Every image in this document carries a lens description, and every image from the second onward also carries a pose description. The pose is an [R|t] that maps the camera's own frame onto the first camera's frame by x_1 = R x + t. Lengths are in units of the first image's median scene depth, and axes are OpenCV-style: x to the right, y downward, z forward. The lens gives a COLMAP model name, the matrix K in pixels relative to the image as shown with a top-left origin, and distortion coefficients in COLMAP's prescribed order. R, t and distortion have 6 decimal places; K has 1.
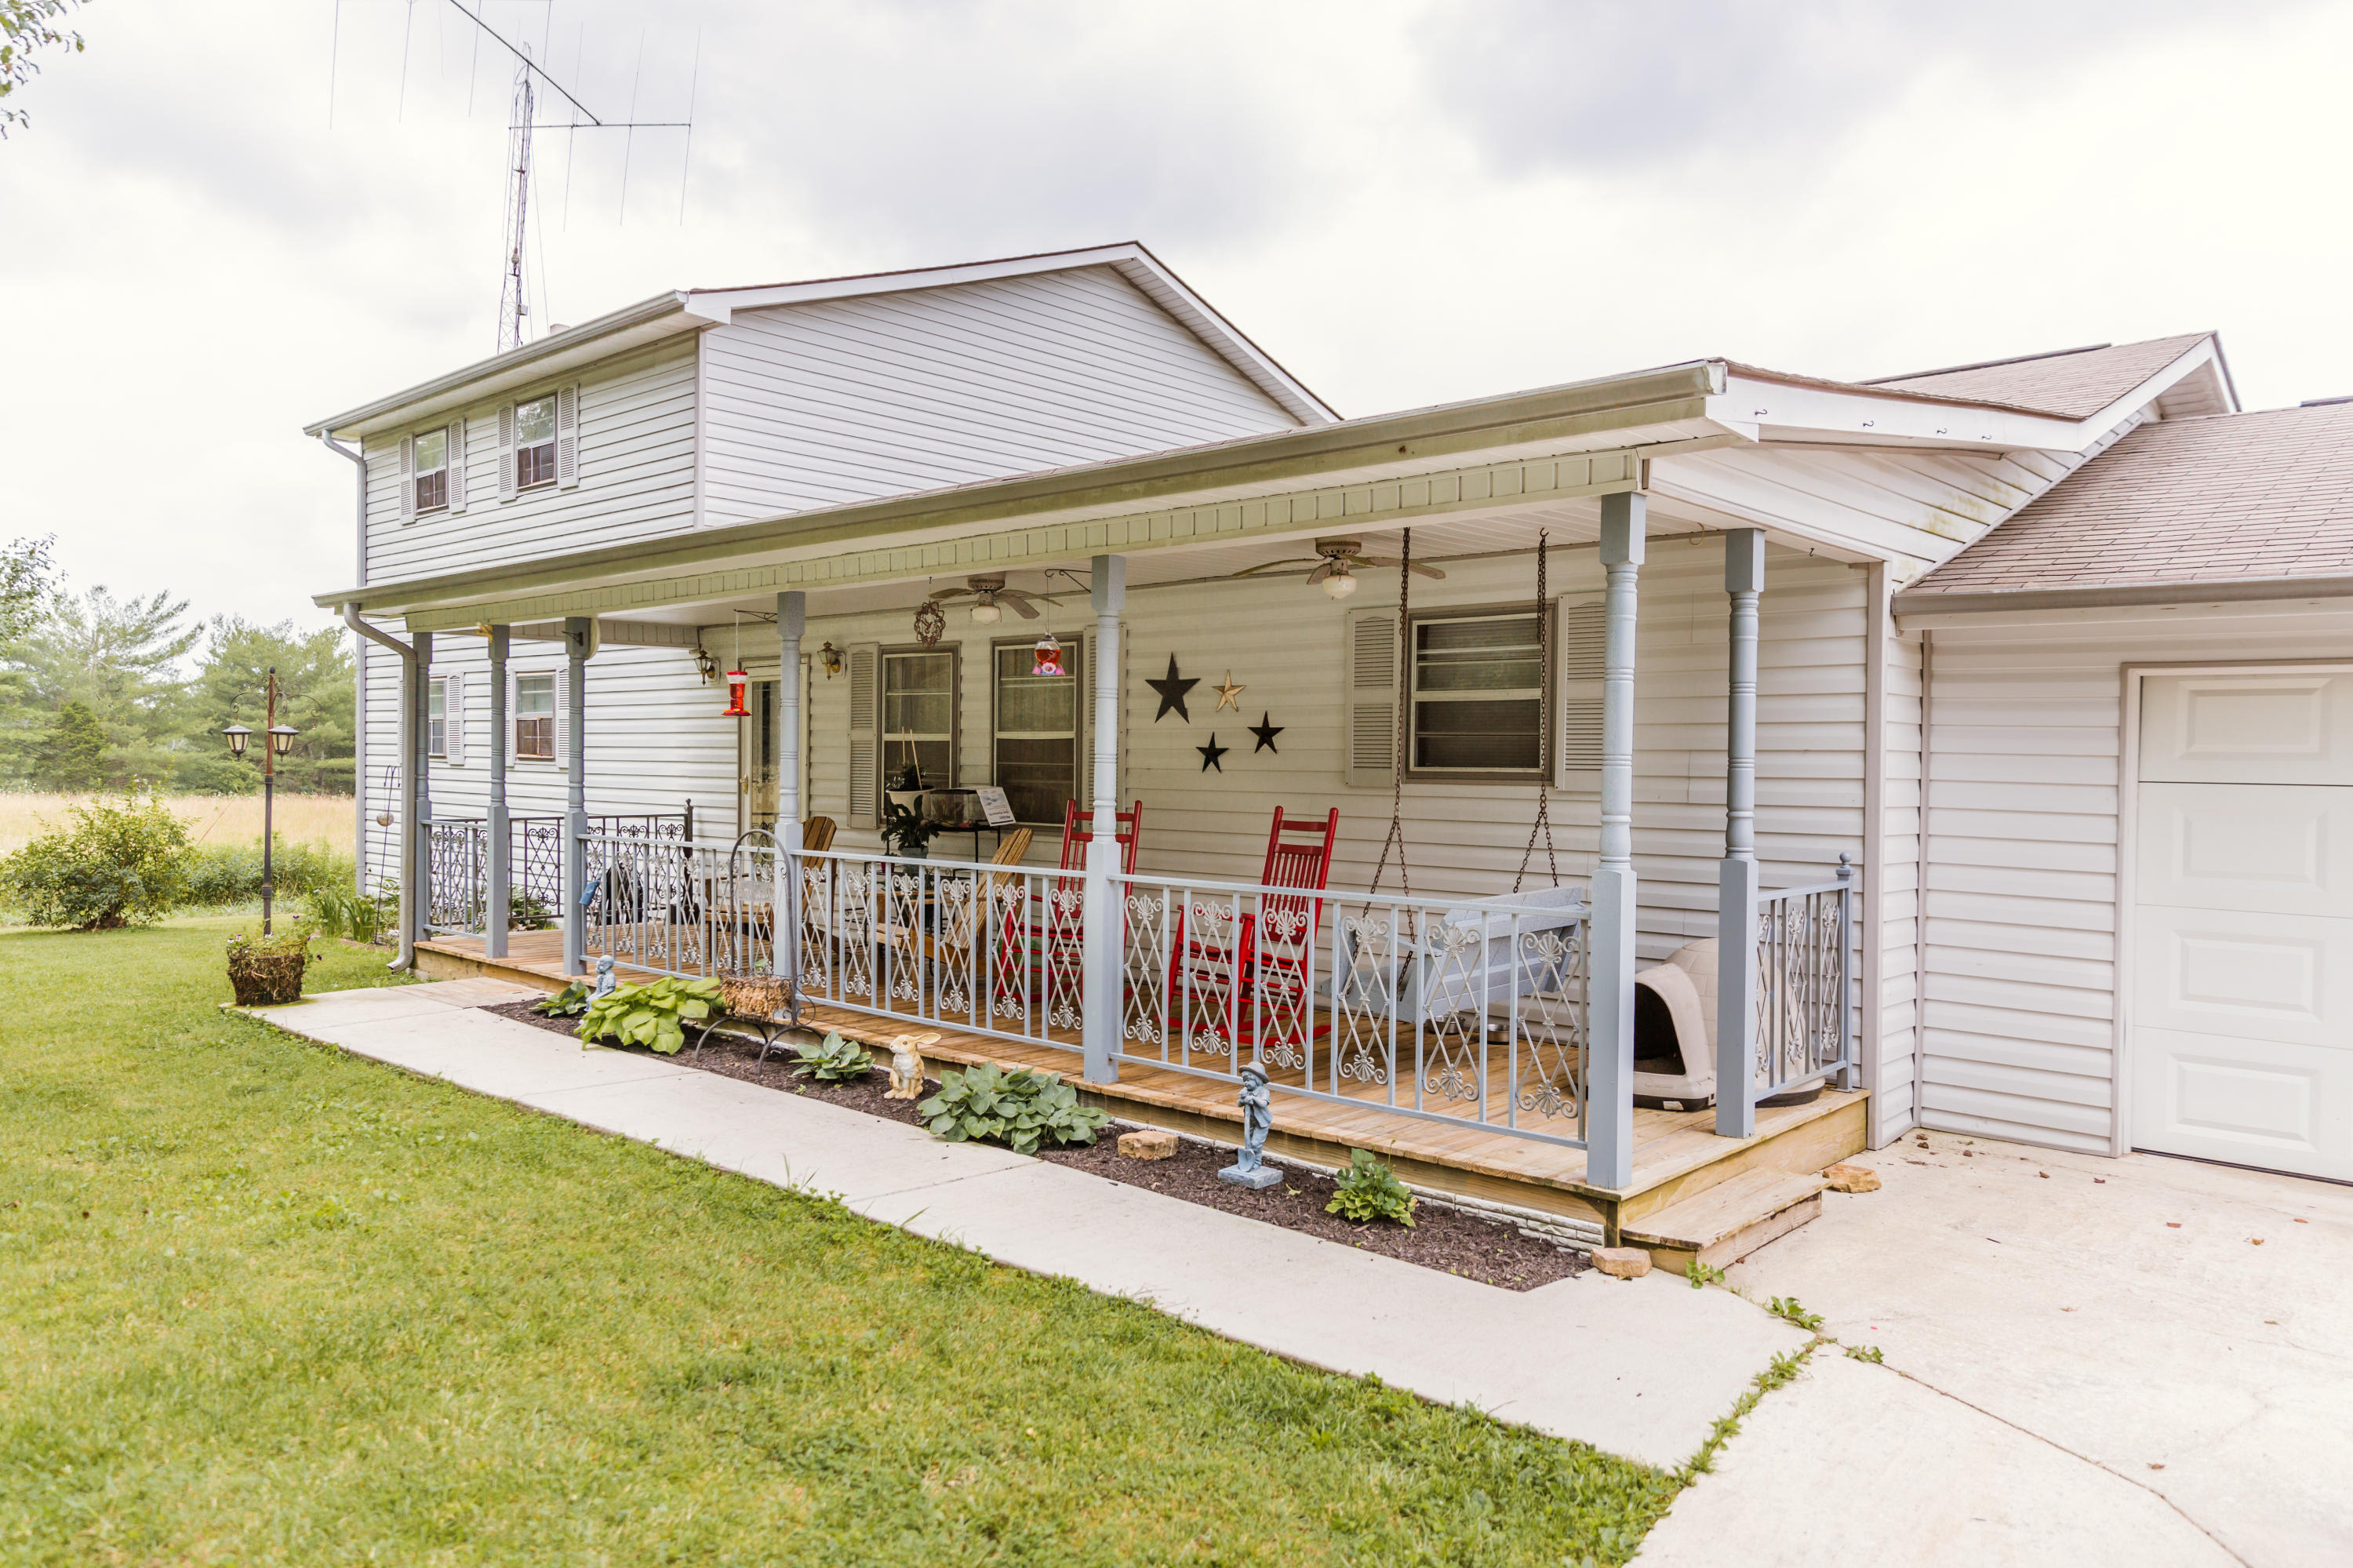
lens RADIAL K [[1563.0, 0, 1165.1], [0, 1563.0, 784.1], [0, 0, 1]] dist [0.016811, -0.009386]
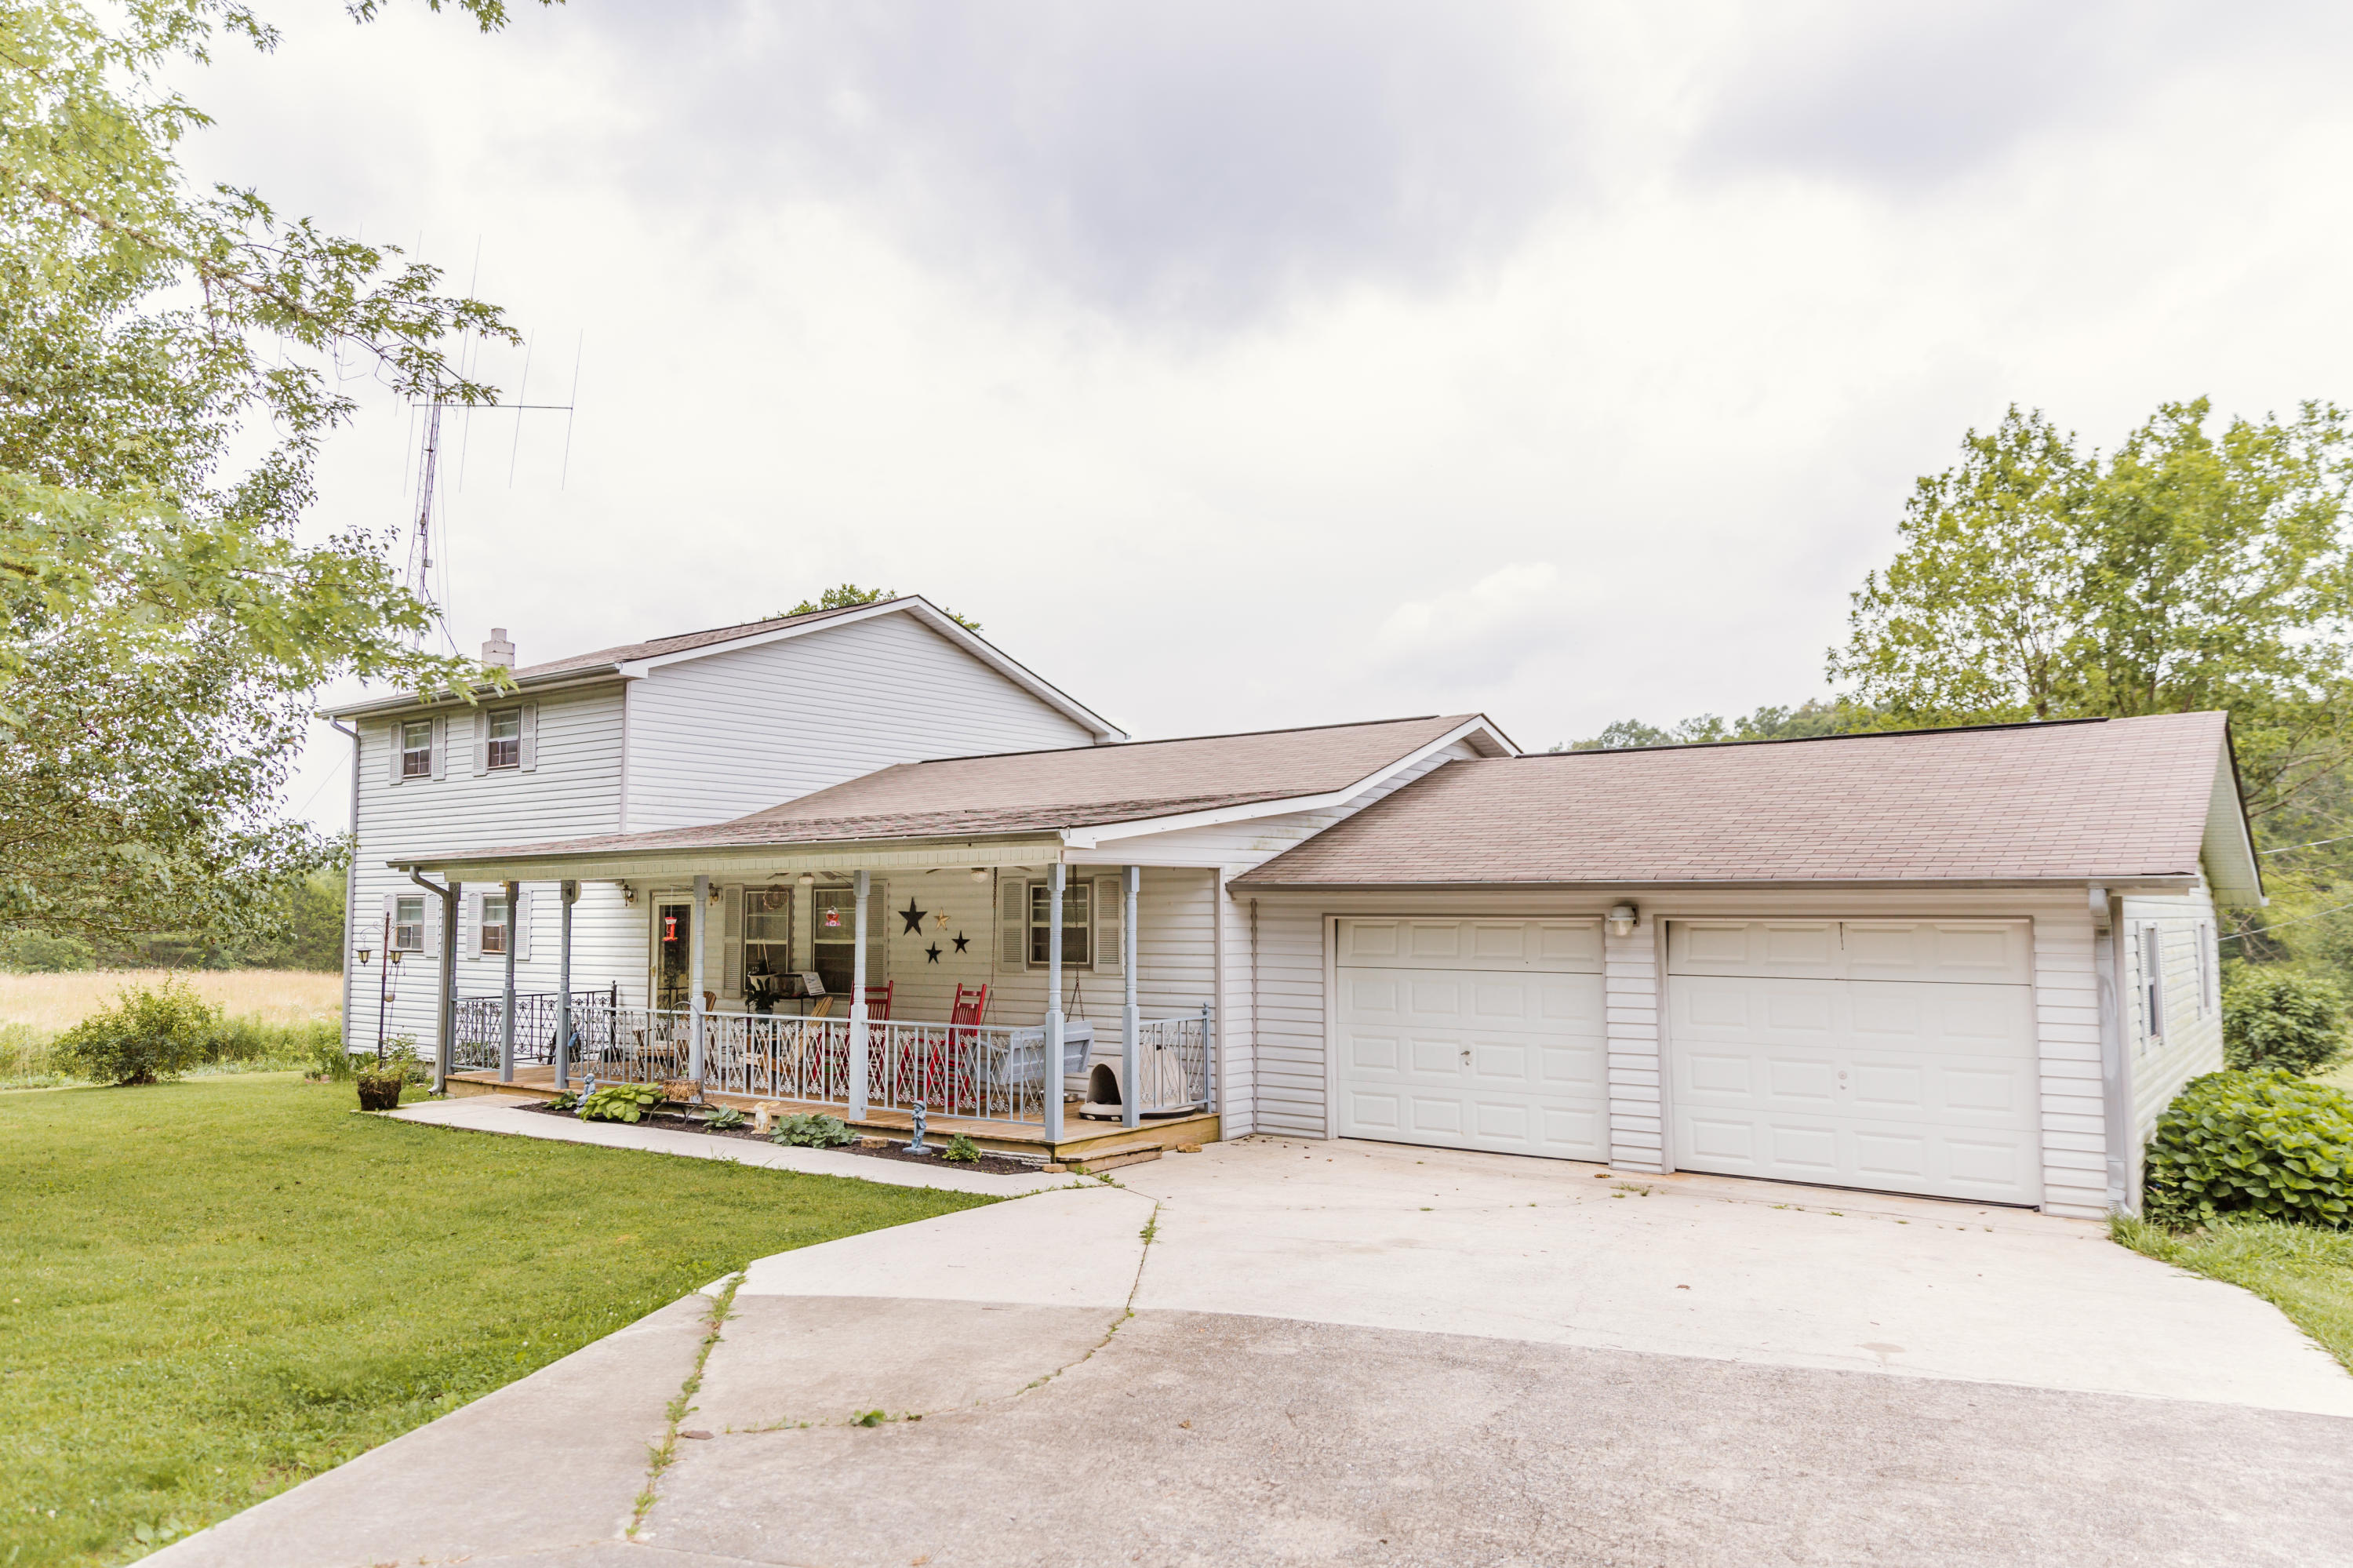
lens RADIAL K [[1563.0, 0, 1165.1], [0, 1563.0, 784.1], [0, 0, 1]] dist [0.016811, -0.009386]
pose [[0.995216, -0.007767, 0.097394, 0.122755], [0.017152, 0.995243, -0.095899, -0.036300], [-0.096185, 0.097110, 0.990615, -0.847108]]
